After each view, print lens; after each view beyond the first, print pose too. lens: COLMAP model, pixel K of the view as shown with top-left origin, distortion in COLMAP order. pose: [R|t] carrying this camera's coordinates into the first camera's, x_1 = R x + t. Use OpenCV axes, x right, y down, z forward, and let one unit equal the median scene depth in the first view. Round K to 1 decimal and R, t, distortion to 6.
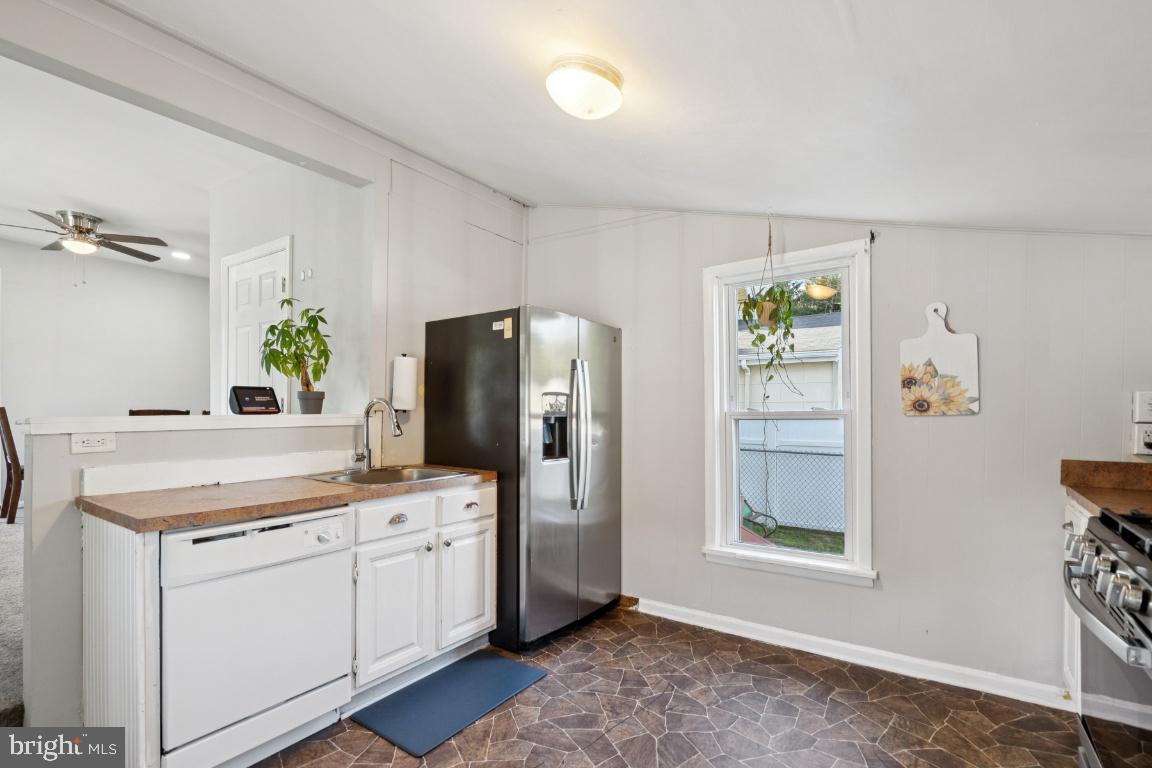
lens RADIAL K [[537.1, 0, 588.8], [0, 537.1, 407.9], [0, 0, 1]] dist [-0.003053, -0.000190]
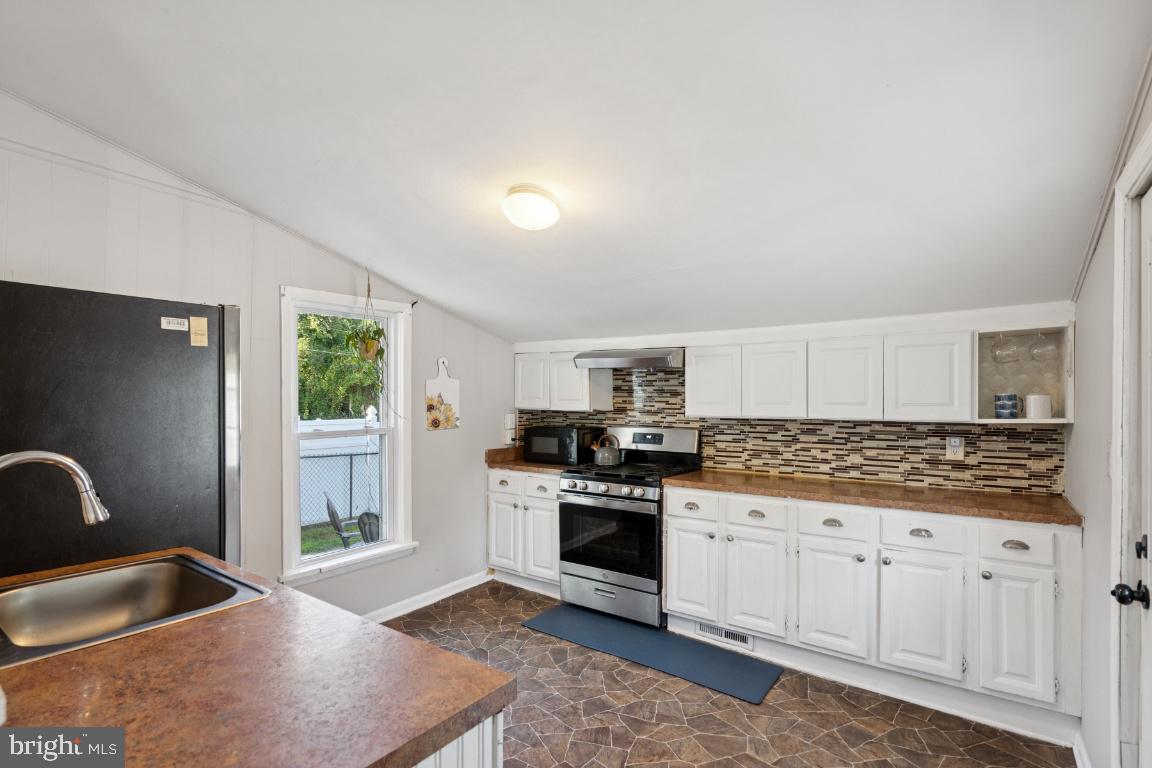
lens RADIAL K [[537.1, 0, 580.0], [0, 537.1, 394.9], [0, 0, 1]] dist [-0.003053, -0.000190]
pose [[0.024759, 0.013098, 0.999608, -0.907612], [0.001318, 0.999913, -0.013135, -0.064576], [-0.999693, 0.001643, 0.024739, 0.553475]]
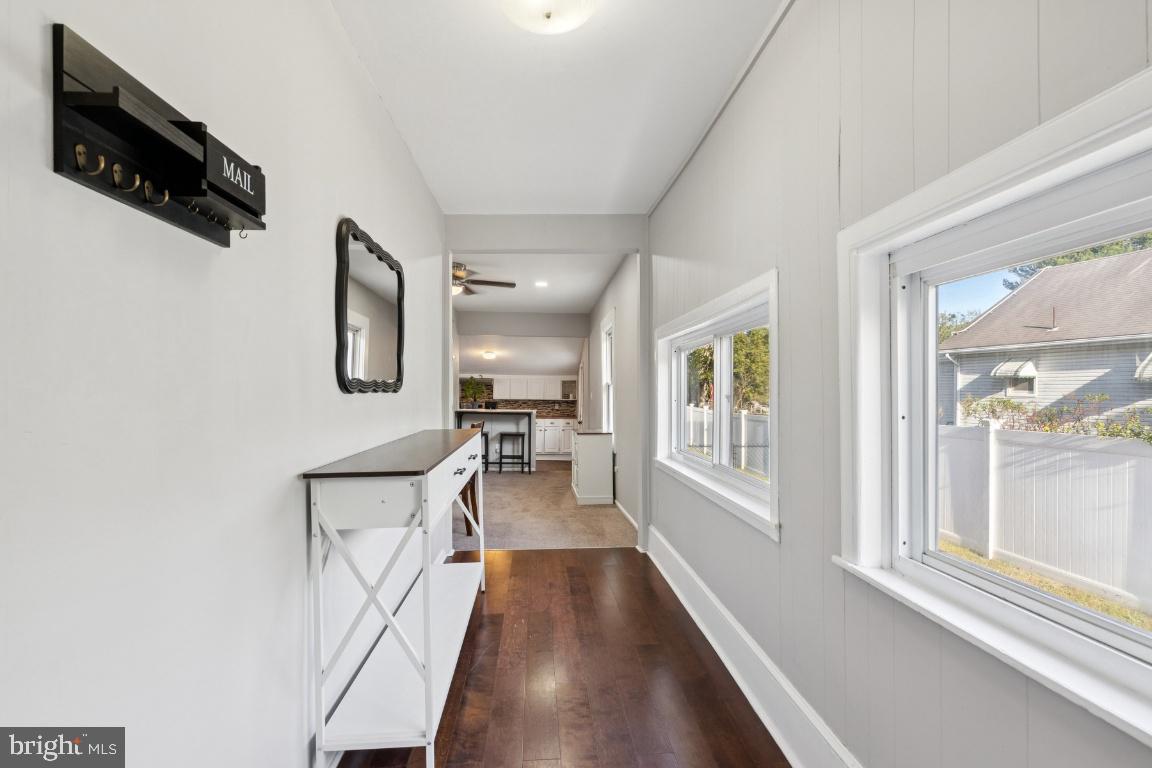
lens RADIAL K [[537.1, 0, 571.9], [0, 537.1, 387.4], [0, 0, 1]] dist [-0.003053, -0.000190]
pose [[-0.617729, -0.000550, 0.786391, -2.935200], [-0.004793, 0.999984, -0.003065, -0.105816], [-0.786376, -0.005662, -0.617722, 2.124473]]
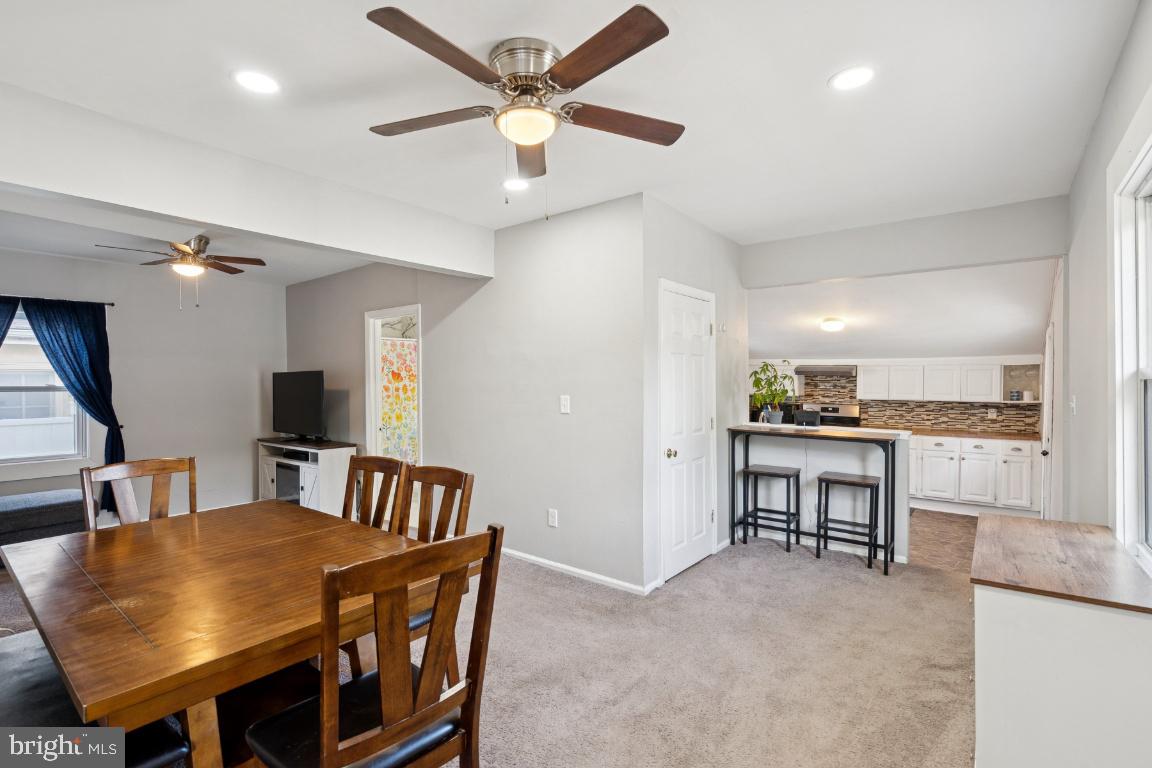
lens RADIAL K [[537.1, 0, 568.9], [0, 537.1, 384.9], [0, 0, 1]] dist [-0.003053, -0.000190]
pose [[0.071831, -0.014207, 0.997316, -2.054248], [0.005267, 0.999890, 0.013864, -0.127078], [-0.997403, 0.004257, 0.071898, 1.347104]]
